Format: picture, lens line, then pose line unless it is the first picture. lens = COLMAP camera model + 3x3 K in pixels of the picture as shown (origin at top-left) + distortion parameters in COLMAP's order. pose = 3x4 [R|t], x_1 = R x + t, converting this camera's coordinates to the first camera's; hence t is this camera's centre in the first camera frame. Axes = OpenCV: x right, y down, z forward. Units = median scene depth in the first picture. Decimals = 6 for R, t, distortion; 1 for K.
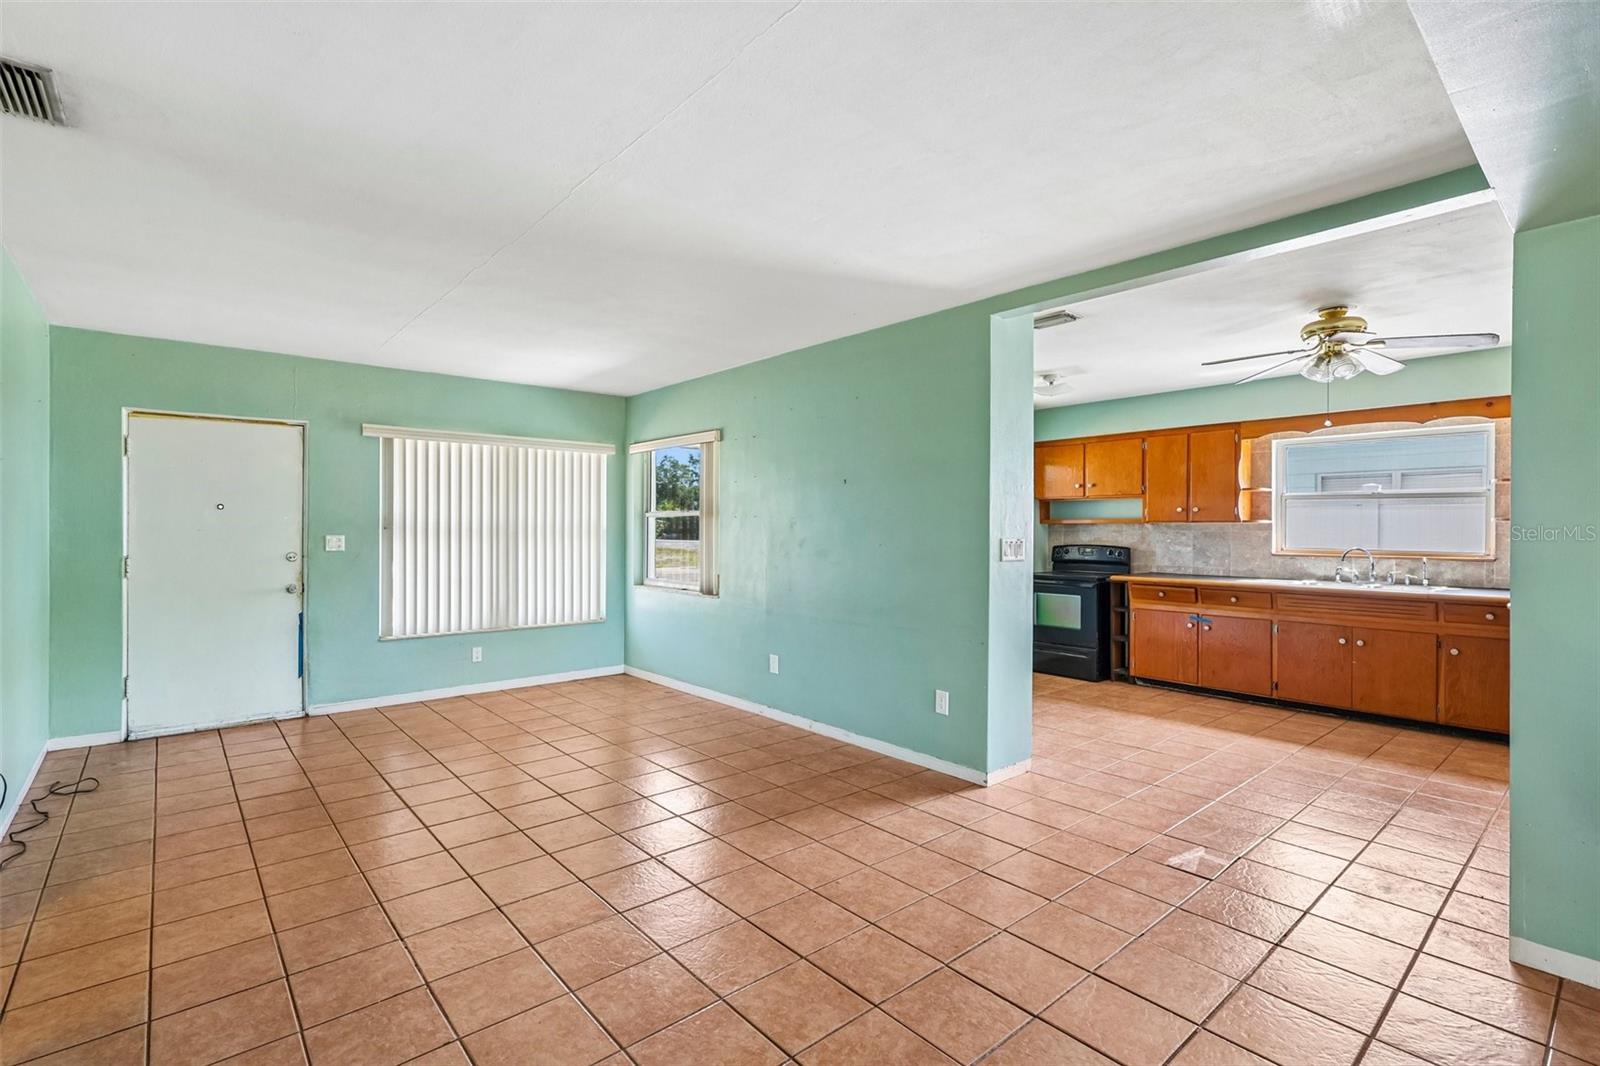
lens RADIAL K [[740.7, 0, 794.5], [0, 740.7, 530.9], [0, 0, 1]] dist [-0.002359, 0.000966]
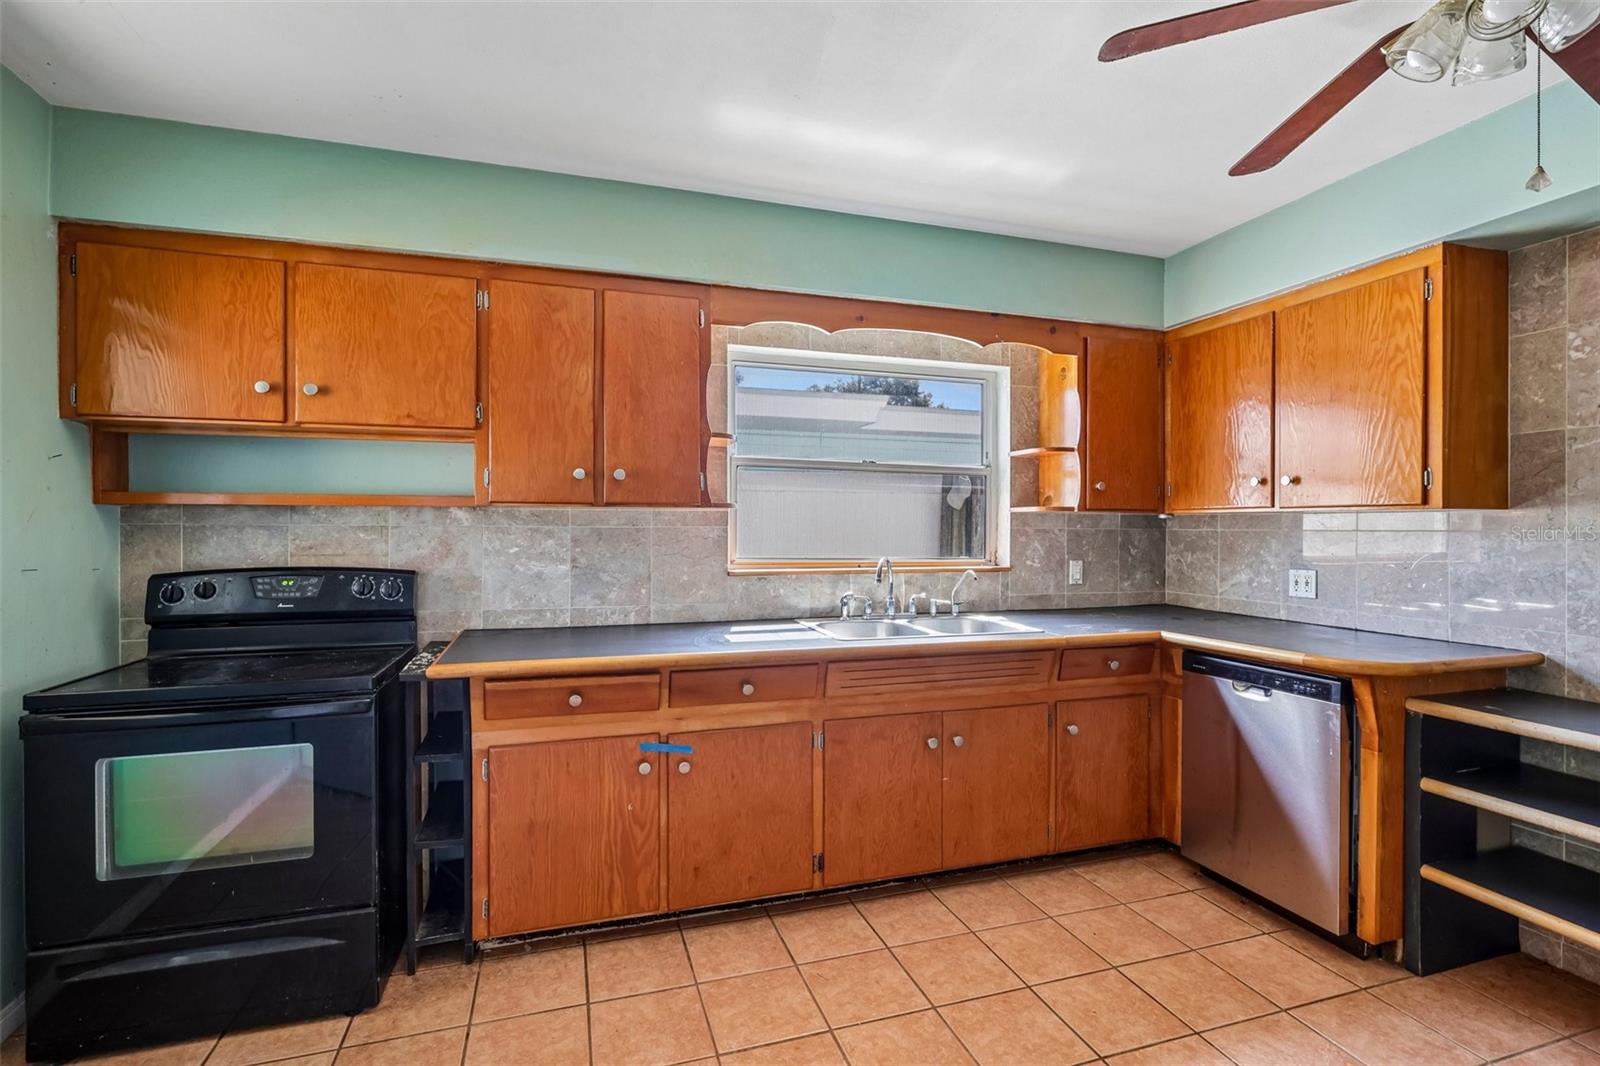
lens RADIAL K [[740.7, 0, 794.5], [0, 740.7, 530.9], [0, 0, 1]] dist [-0.002359, 0.000966]
pose [[0.390393, -0.007397, 0.920618, 0.195993], [0.001793, 0.999972, 0.007274, -0.000397], [-0.920646, -0.001189, 0.390396, 0.735680]]
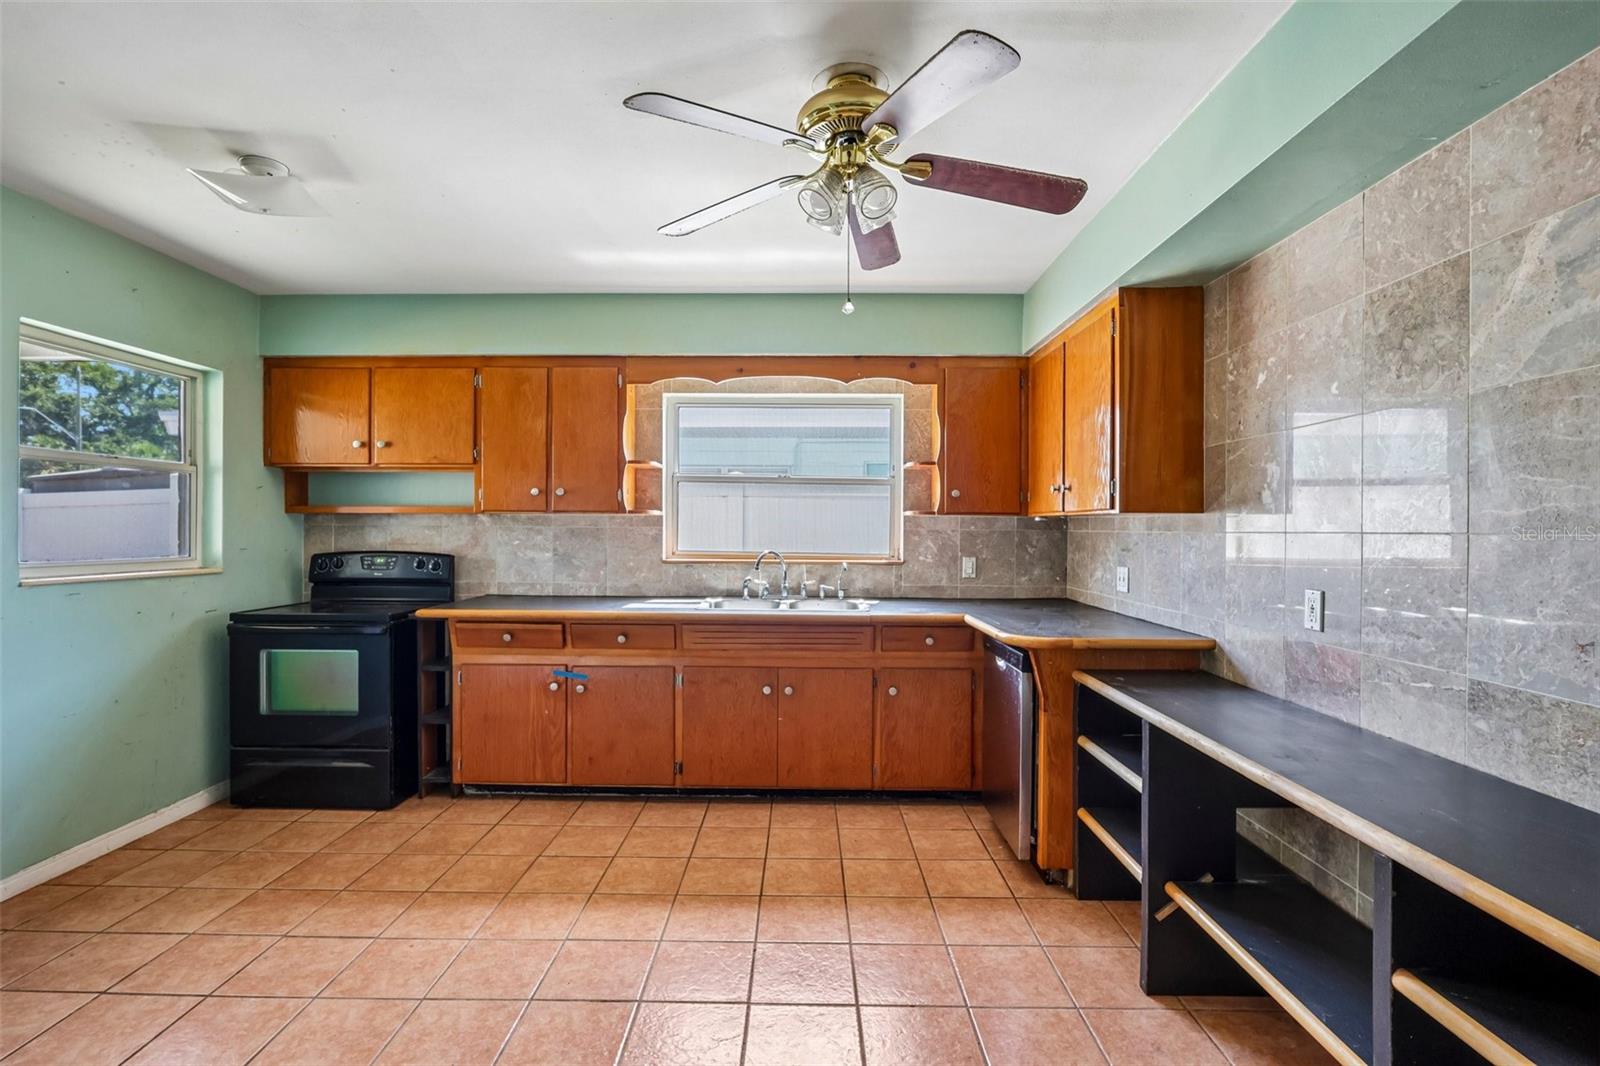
lens RADIAL K [[740.7, 0, 794.5], [0, 740.7, 530.9], [0, 0, 1]] dist [-0.002359, 0.000966]
pose [[0.662266, -0.003629, 0.749260, 0.208062], [-0.000608, 0.999985, 0.005380, 0.000076], [-0.749268, -0.004018, 0.662254, 0.442150]]
